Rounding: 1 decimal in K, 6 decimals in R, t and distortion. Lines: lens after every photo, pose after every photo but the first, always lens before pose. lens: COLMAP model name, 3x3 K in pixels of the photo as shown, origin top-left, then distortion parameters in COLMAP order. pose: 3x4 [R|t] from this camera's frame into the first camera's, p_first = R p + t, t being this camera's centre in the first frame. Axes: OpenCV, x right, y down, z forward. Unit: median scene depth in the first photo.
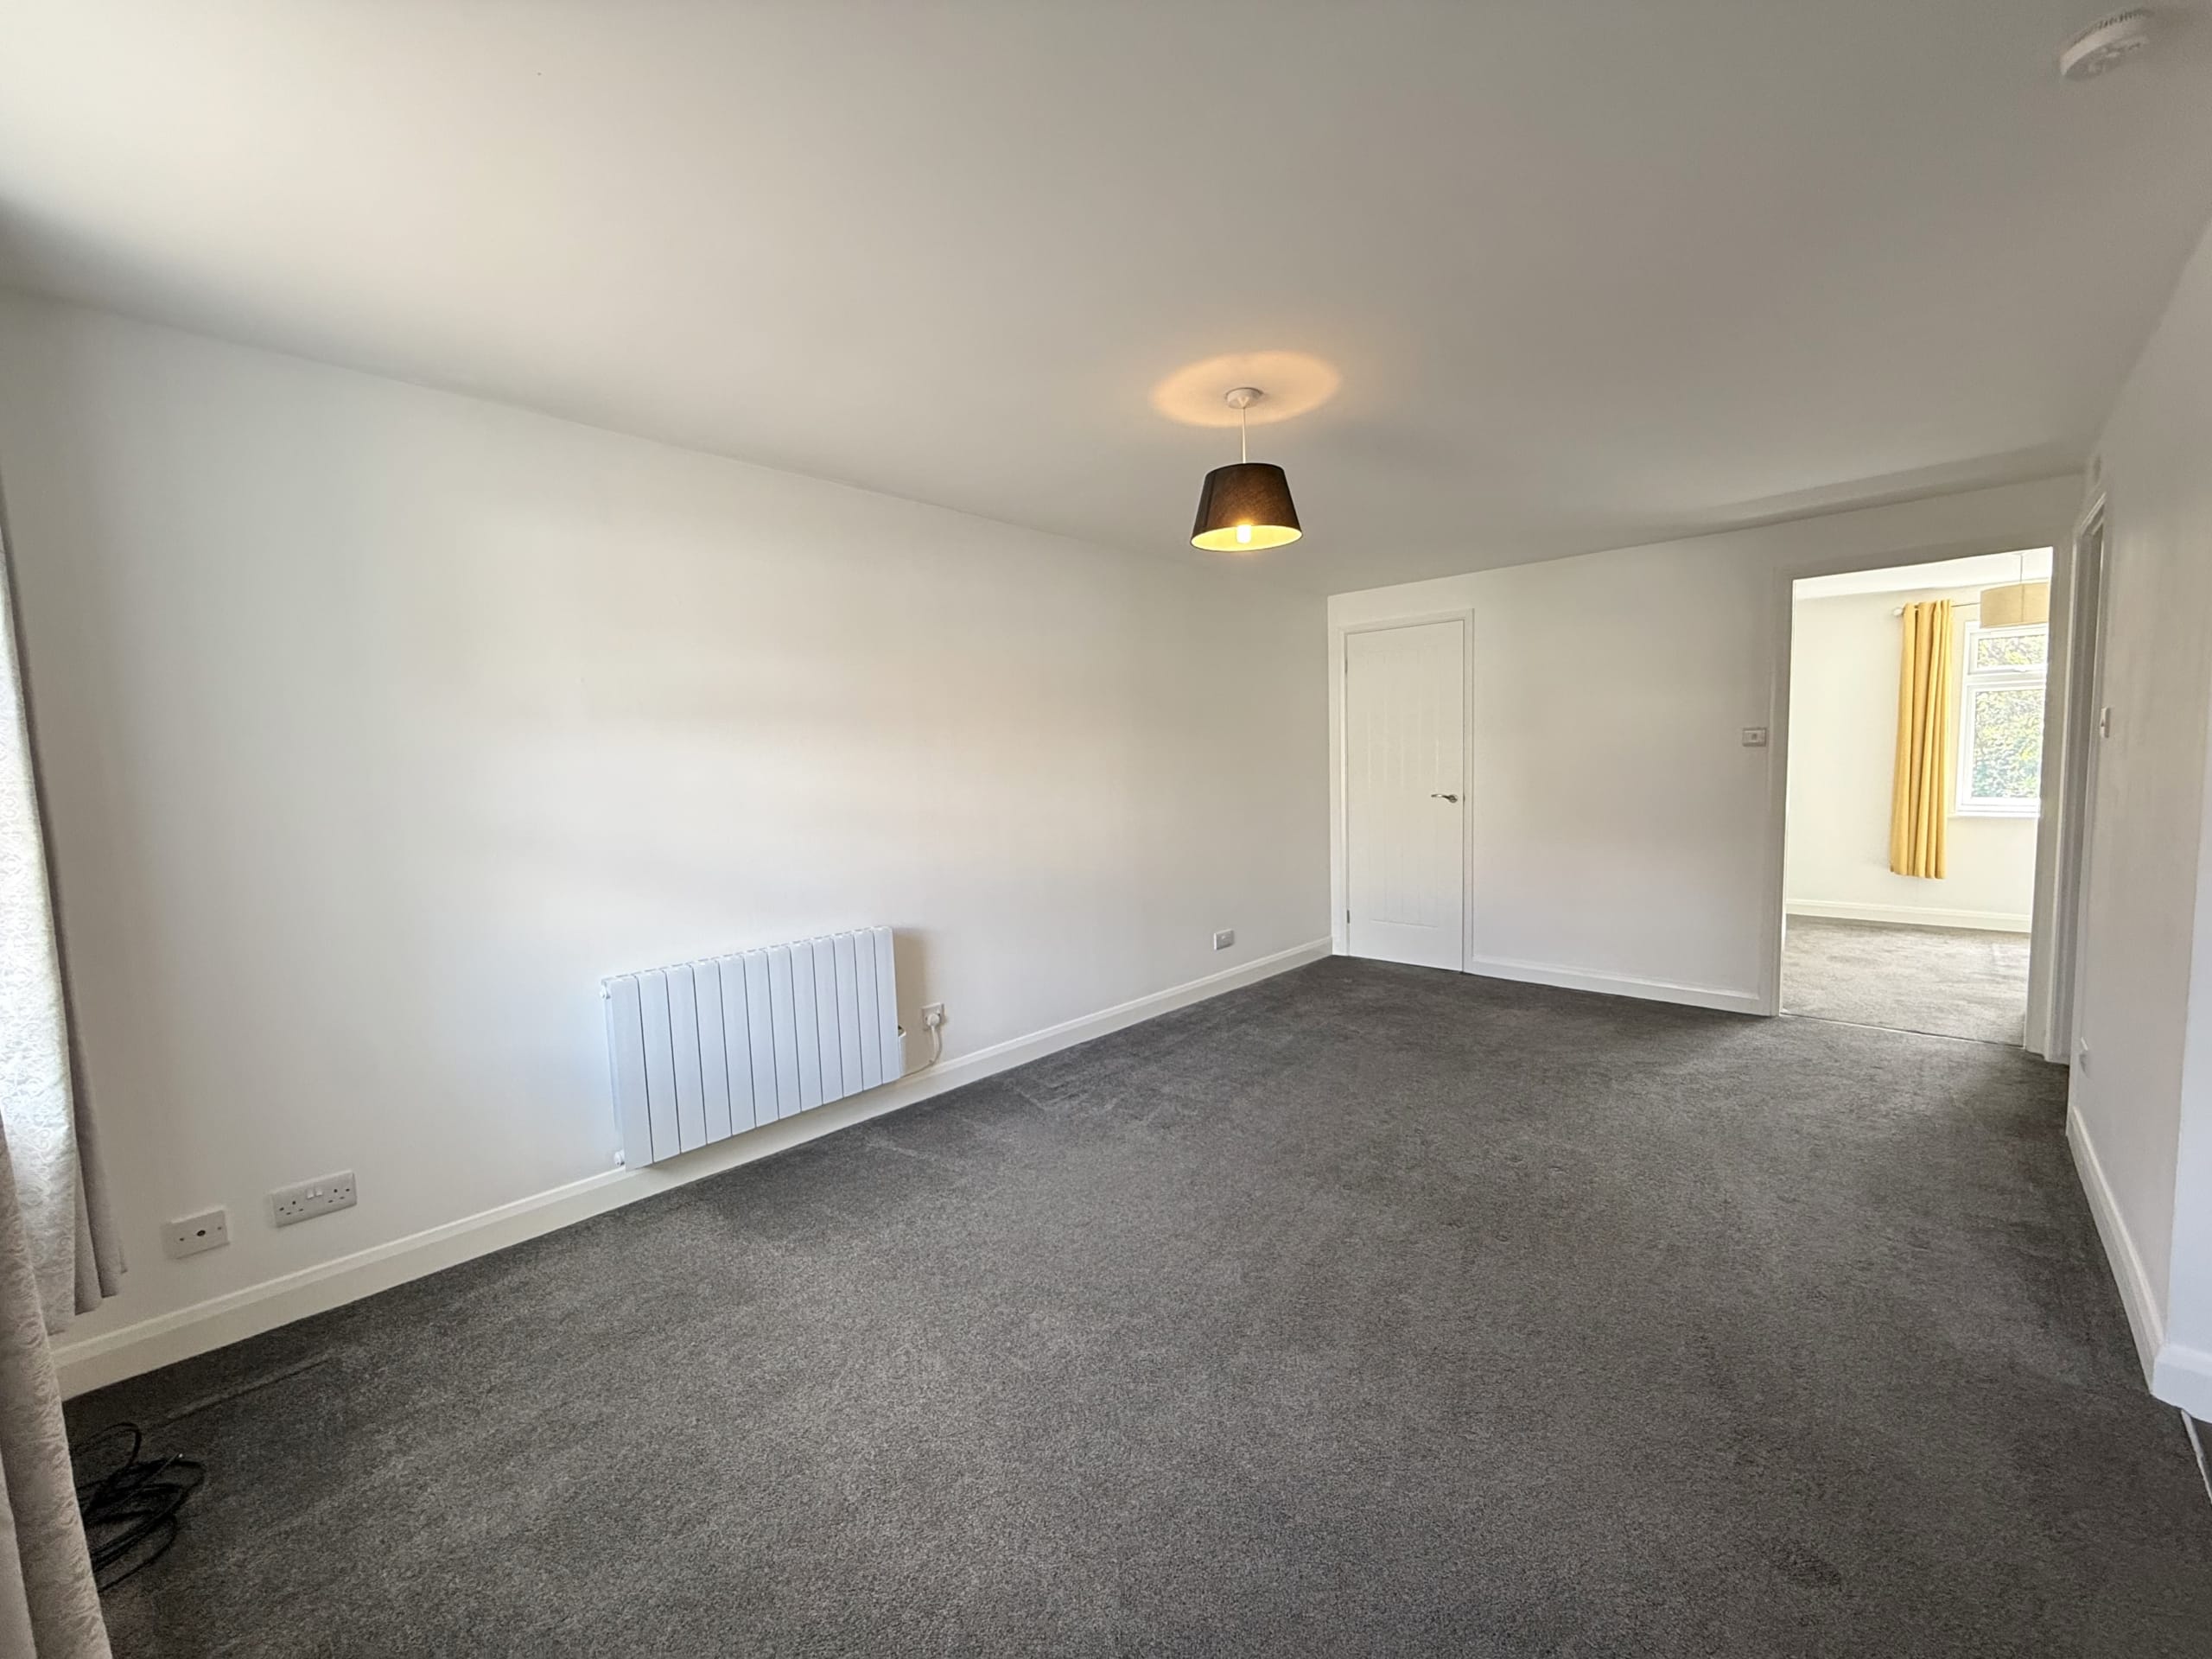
lens RADIAL K [[879.6, 0, 1102.8], [0, 879.6, 831.5], [0, 0, 1]] dist [0.001297, -0.000018]
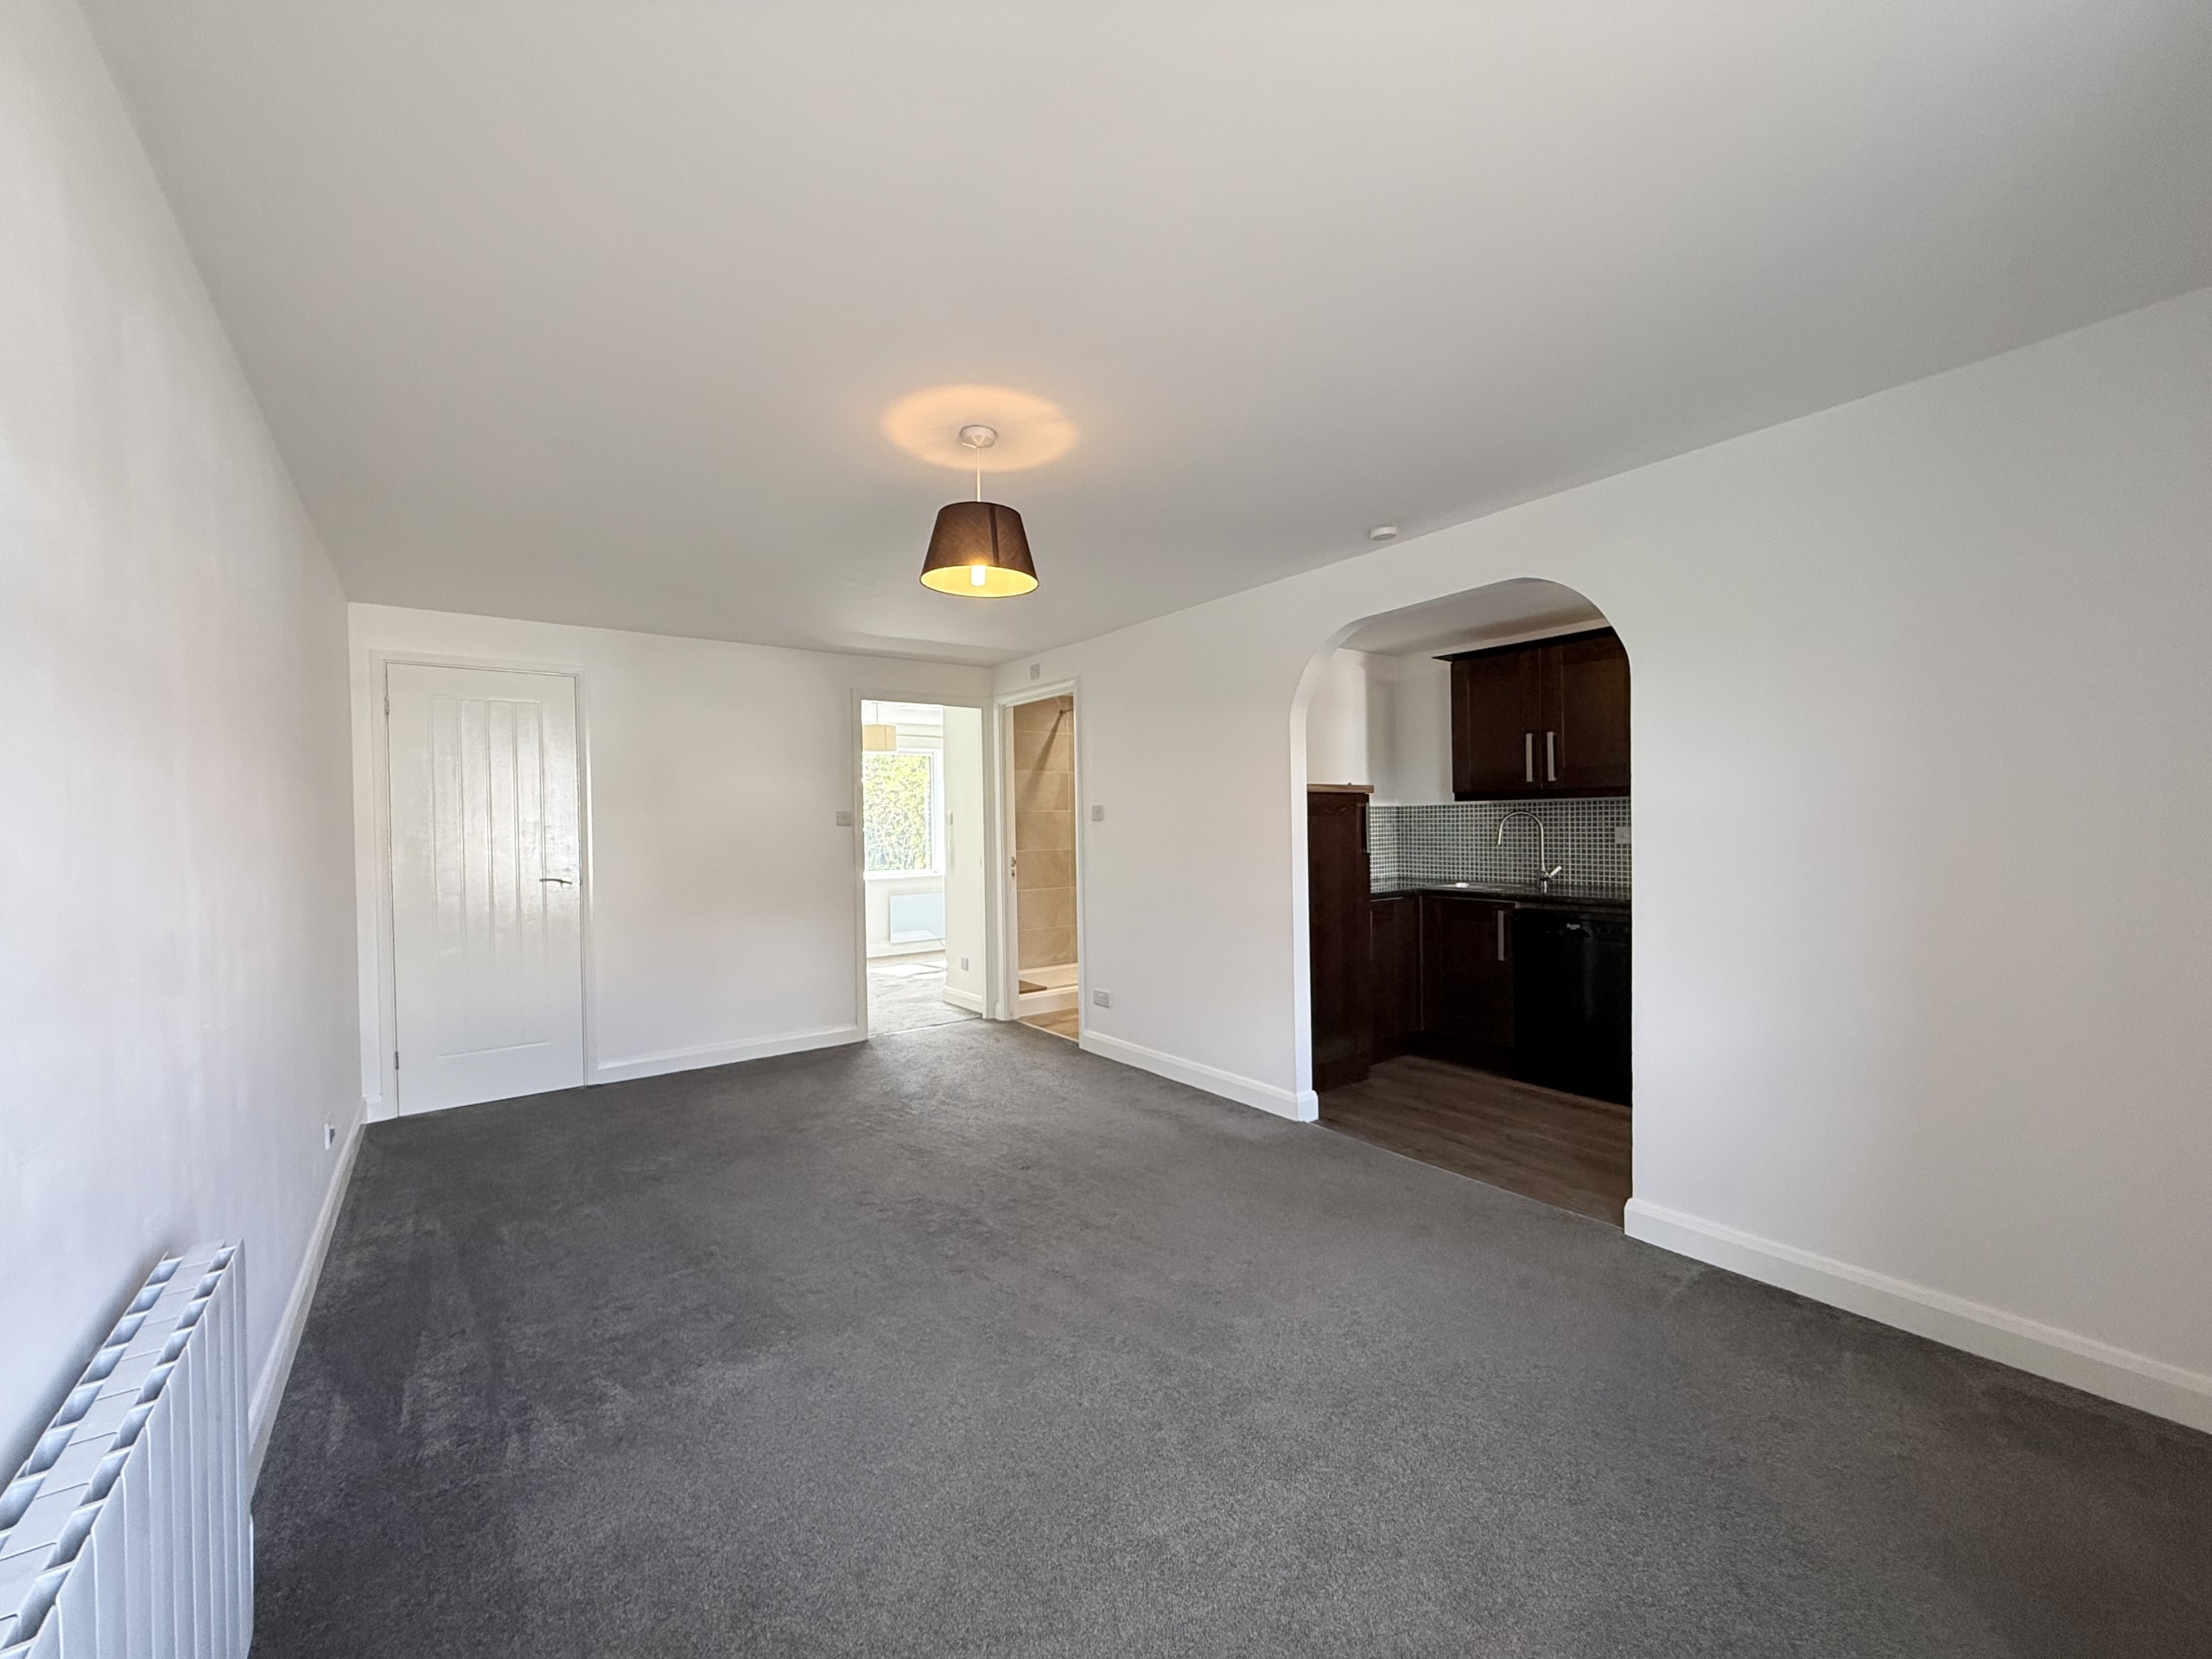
lens RADIAL K [[879.6, 0, 1097.3], [0, 879.6, 817.0], [0, 0, 1]] dist [0.001297, -0.000018]
pose [[0.182048, 0.035811, 0.982637, -0.478546], [0.091686, 0.994364, -0.053225, -0.010932], [-0.979006, 0.099784, 0.177739, 0.478081]]
